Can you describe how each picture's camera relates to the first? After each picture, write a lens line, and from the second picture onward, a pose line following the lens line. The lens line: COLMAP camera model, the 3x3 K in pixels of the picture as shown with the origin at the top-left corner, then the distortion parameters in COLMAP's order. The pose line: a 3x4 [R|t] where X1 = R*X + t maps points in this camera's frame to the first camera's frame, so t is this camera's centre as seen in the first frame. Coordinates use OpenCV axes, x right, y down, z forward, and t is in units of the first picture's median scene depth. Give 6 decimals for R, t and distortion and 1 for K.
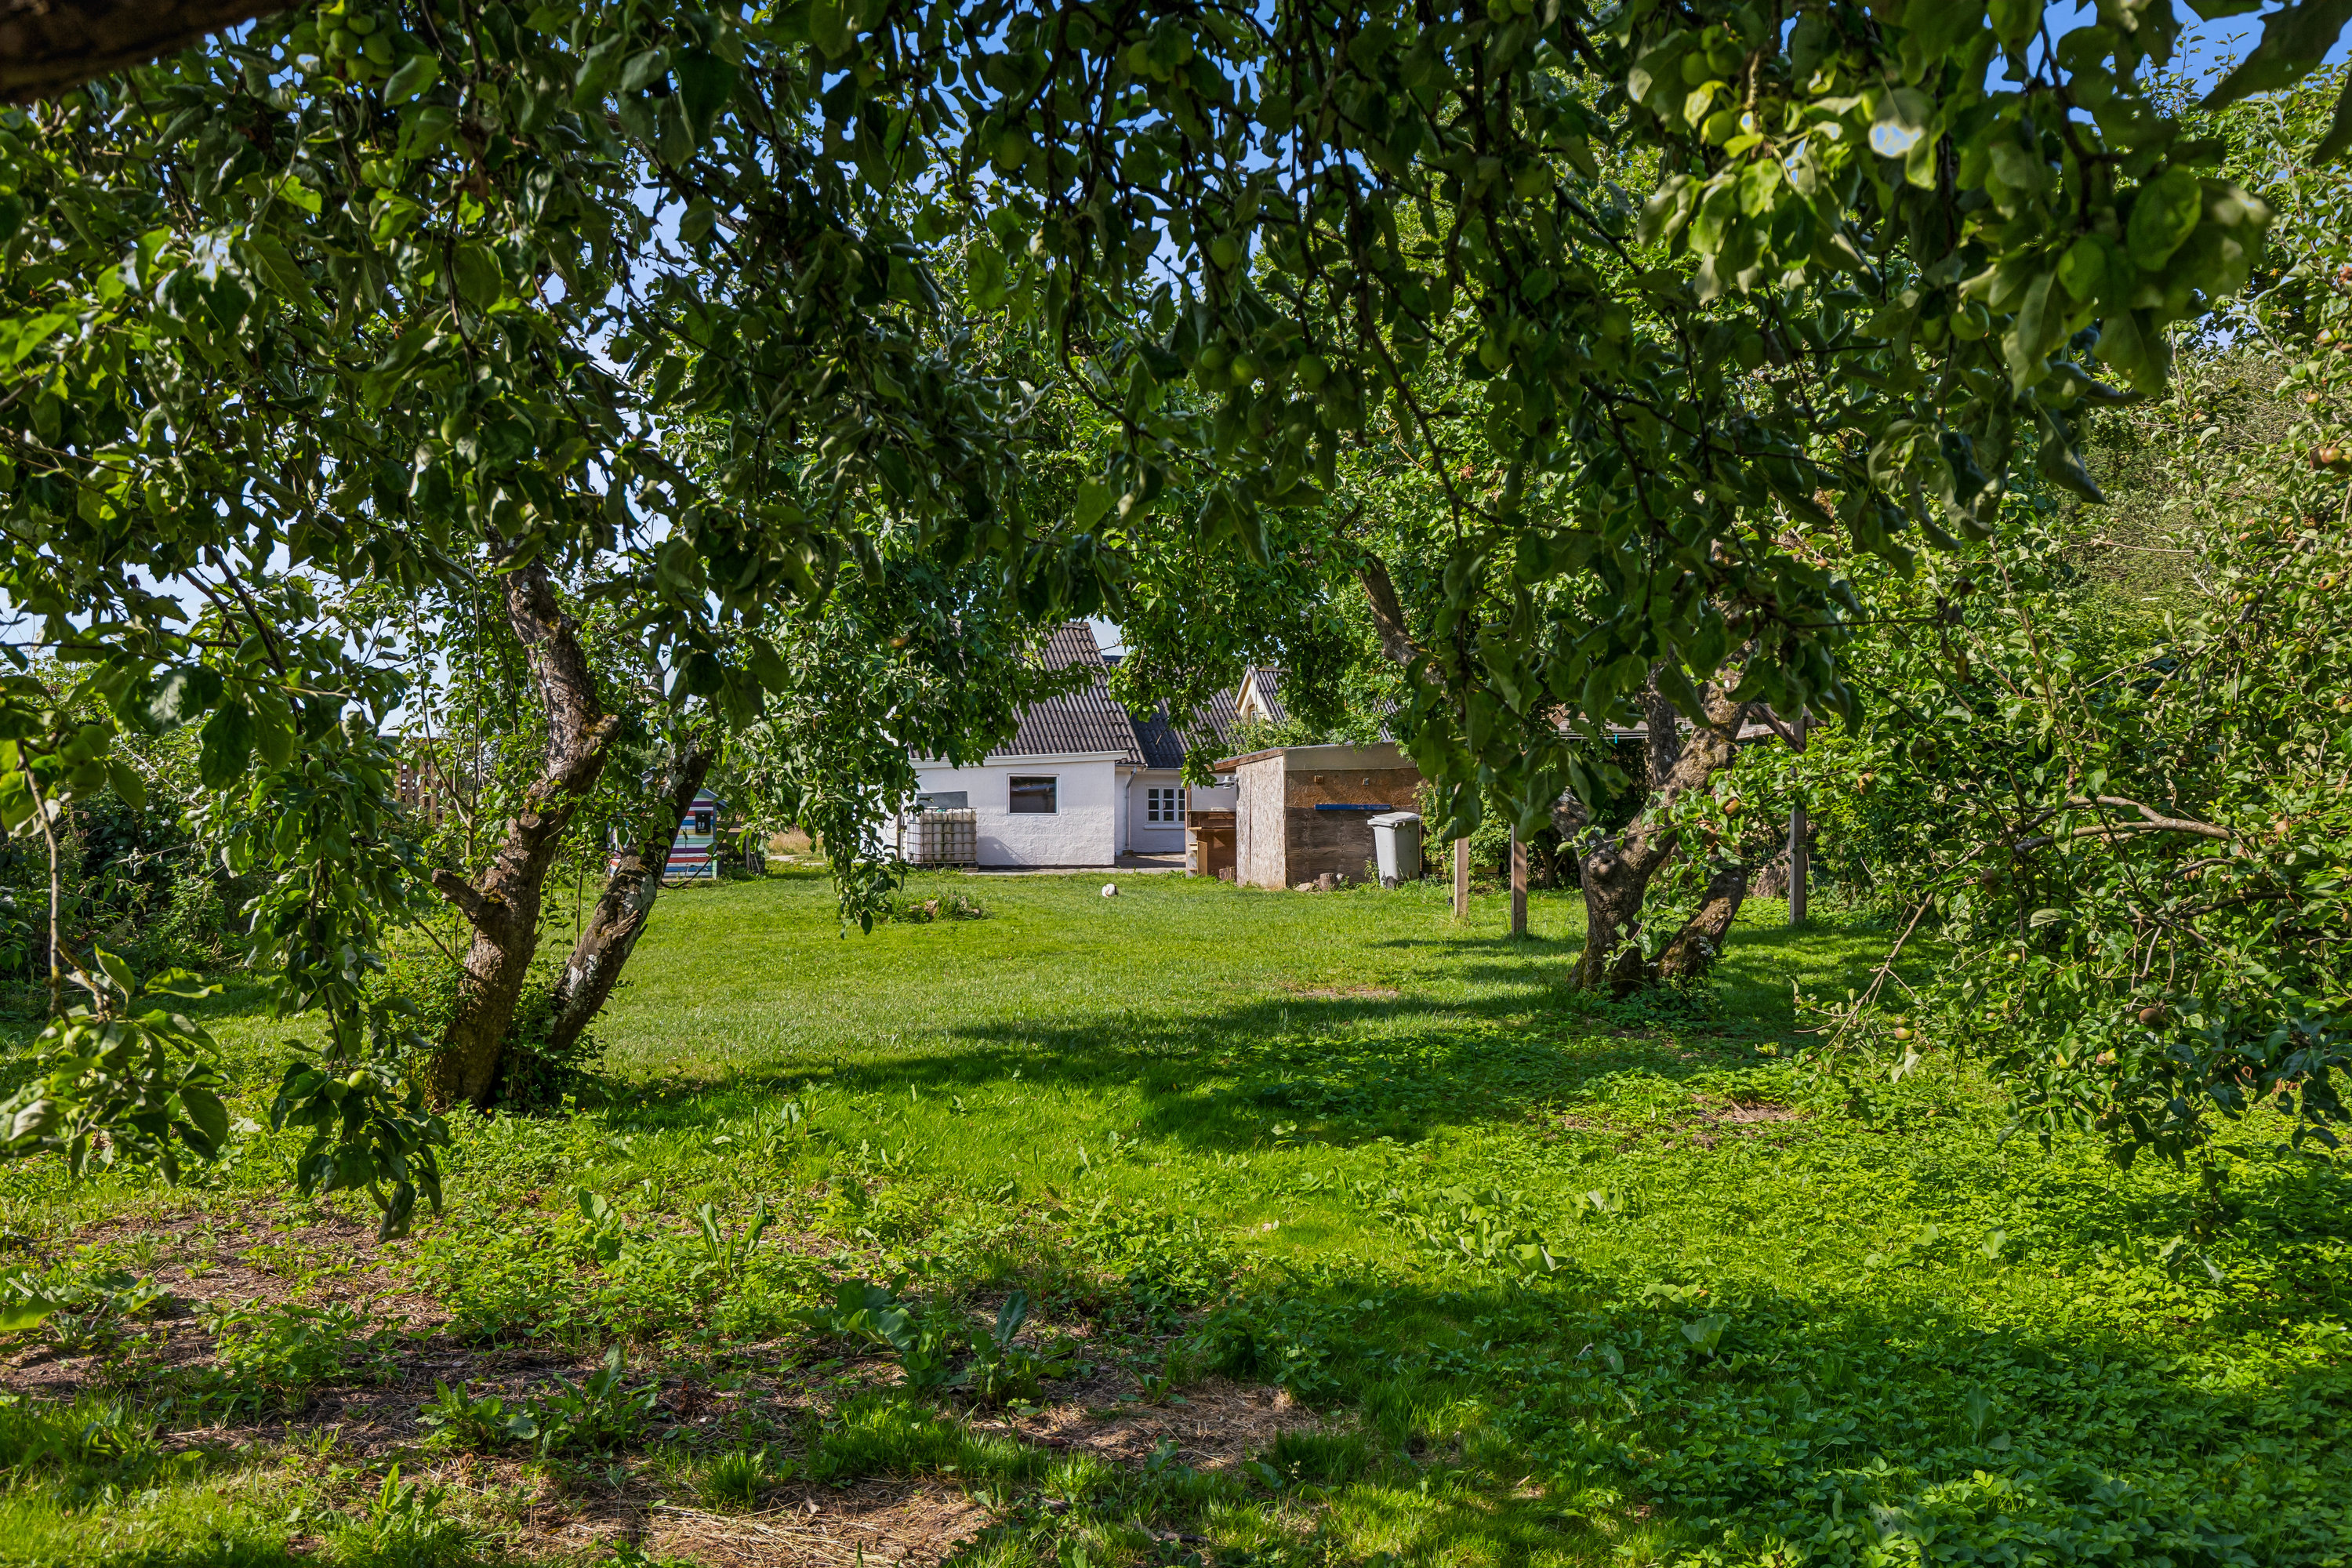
lens RADIAL K [[1839.5, 0, 1175.8], [0, 1839.5, 780.3], [0, 0, 1]] dist [0.009268, -0.000203]
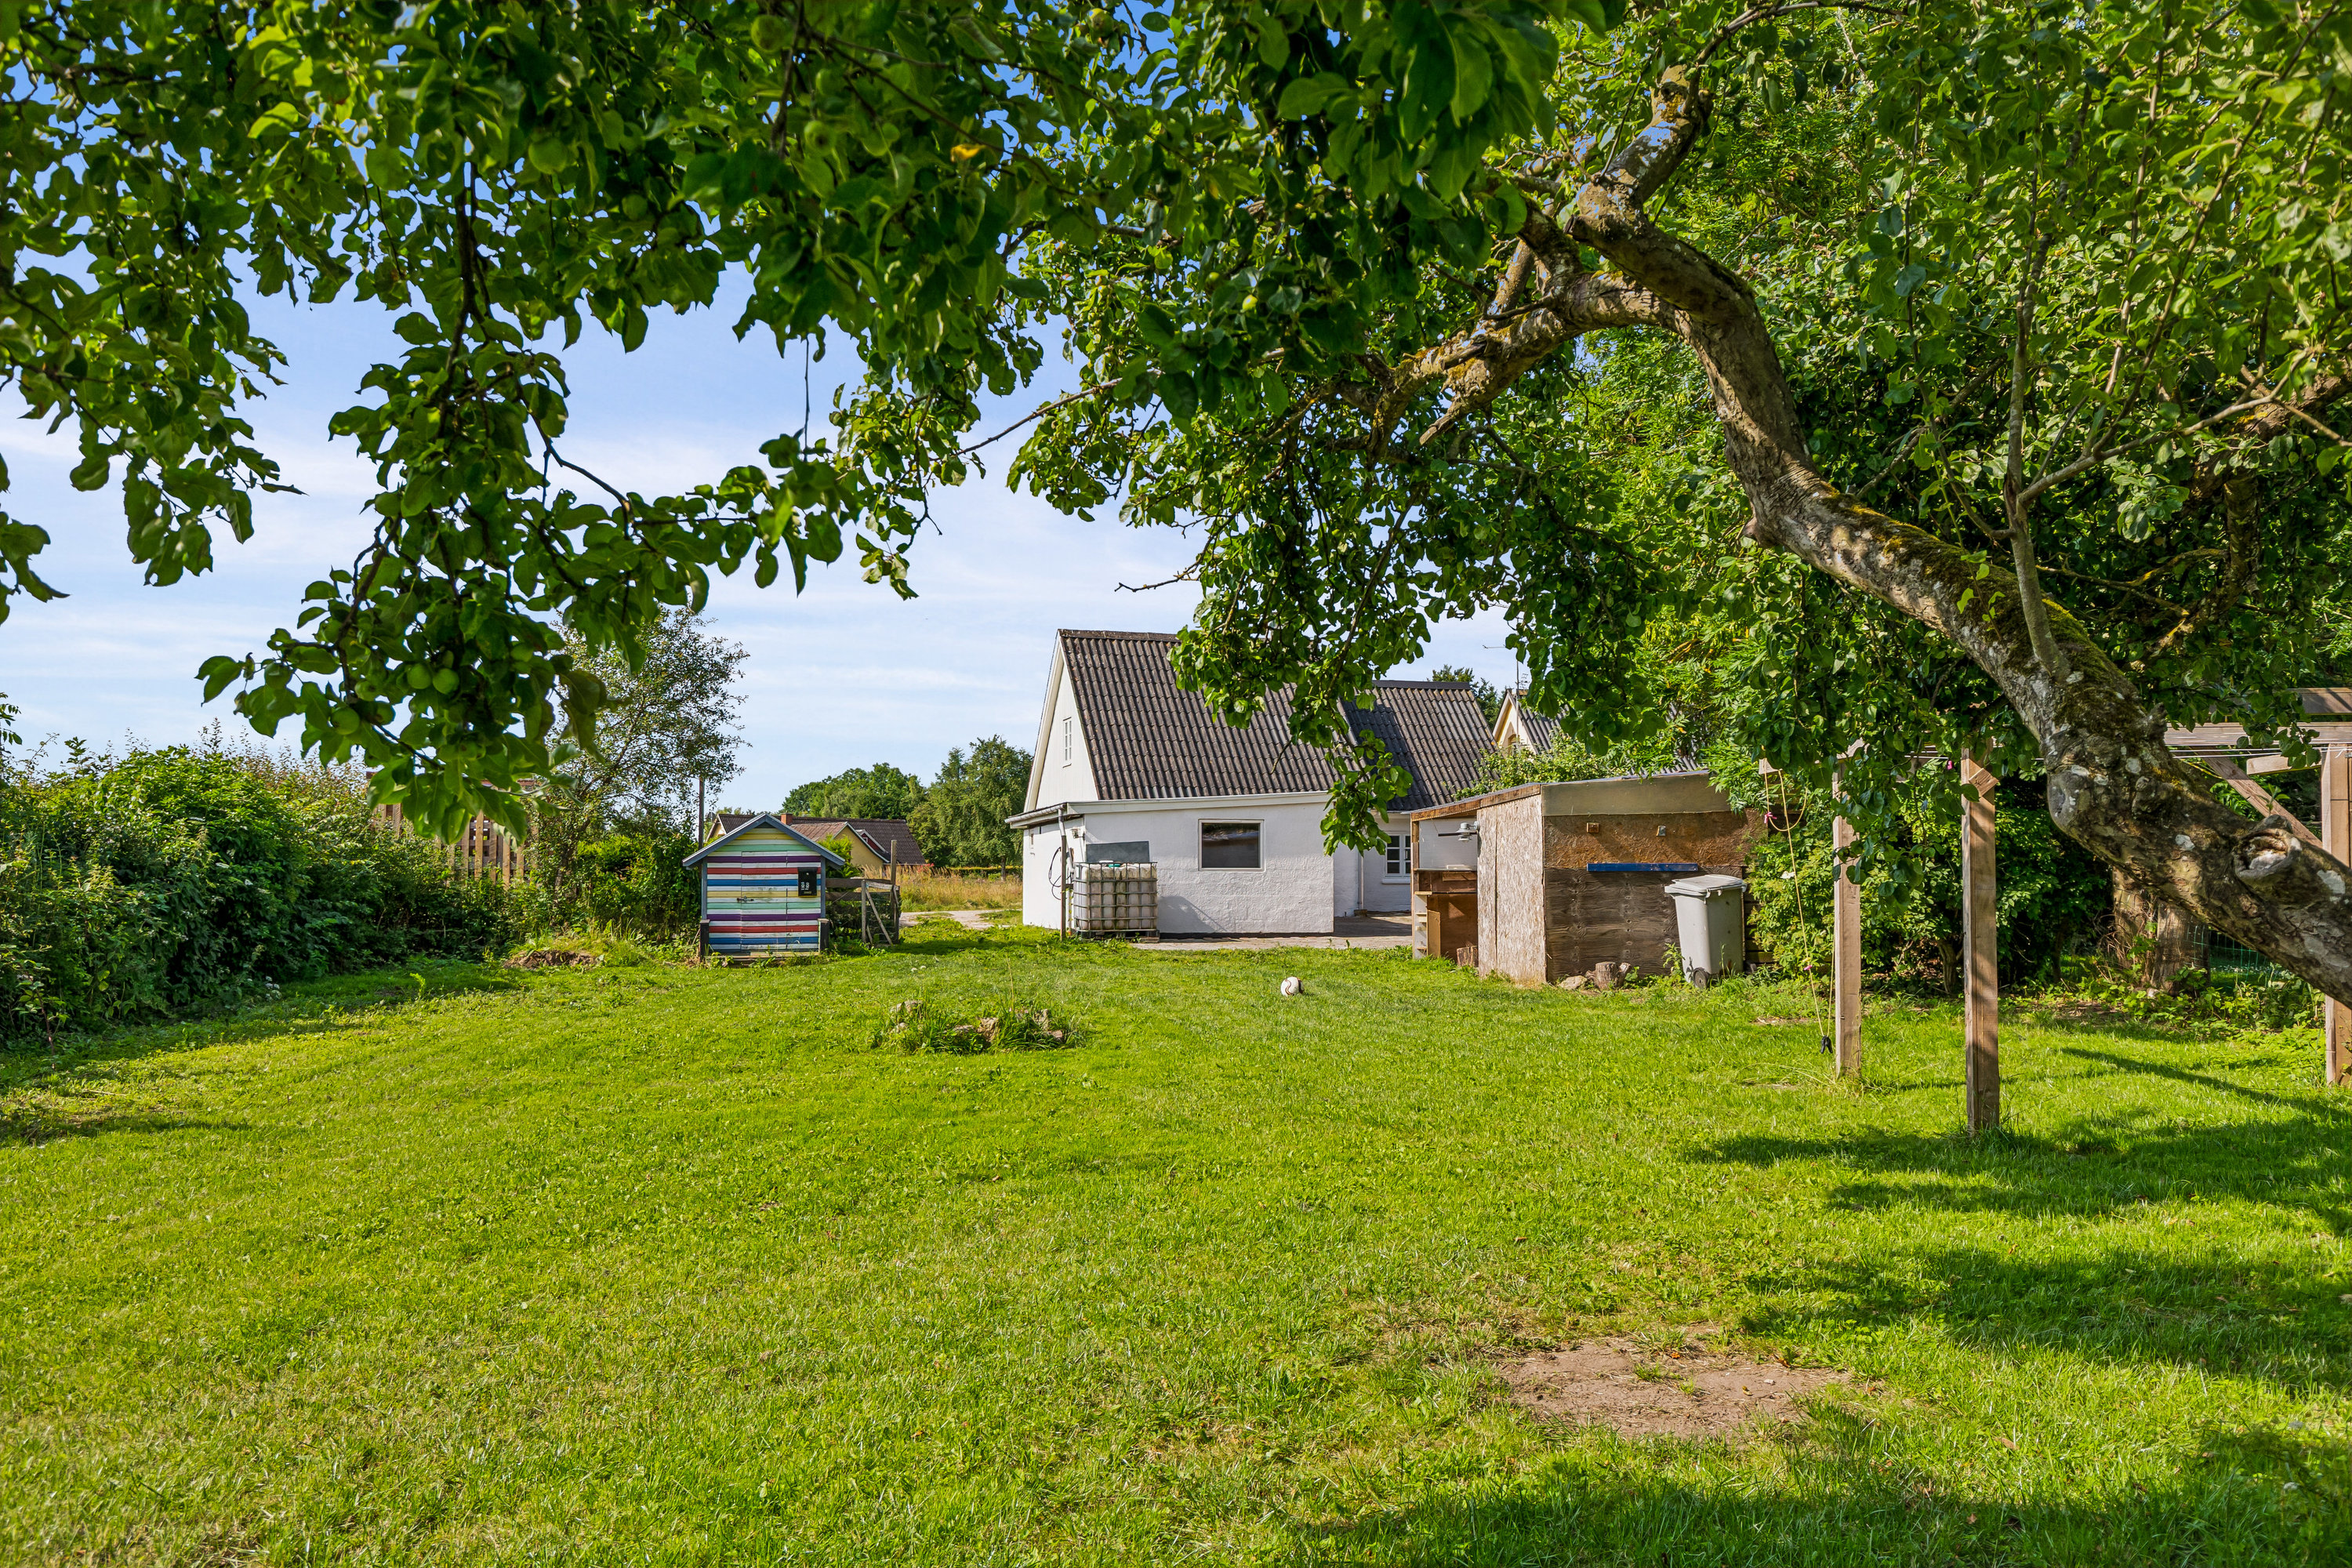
lens RADIAL K [[1839.5, 0, 1176.7], [0, 1839.5, 787.9], [0, 0, 1]] dist [0.009268, -0.000203]
pose [[0.989338, -0.006706, -0.145480, 0.021632], [0.004055, 0.999820, -0.018511, -0.003137], [0.145578, 0.017723, 0.989188, 0.265253]]
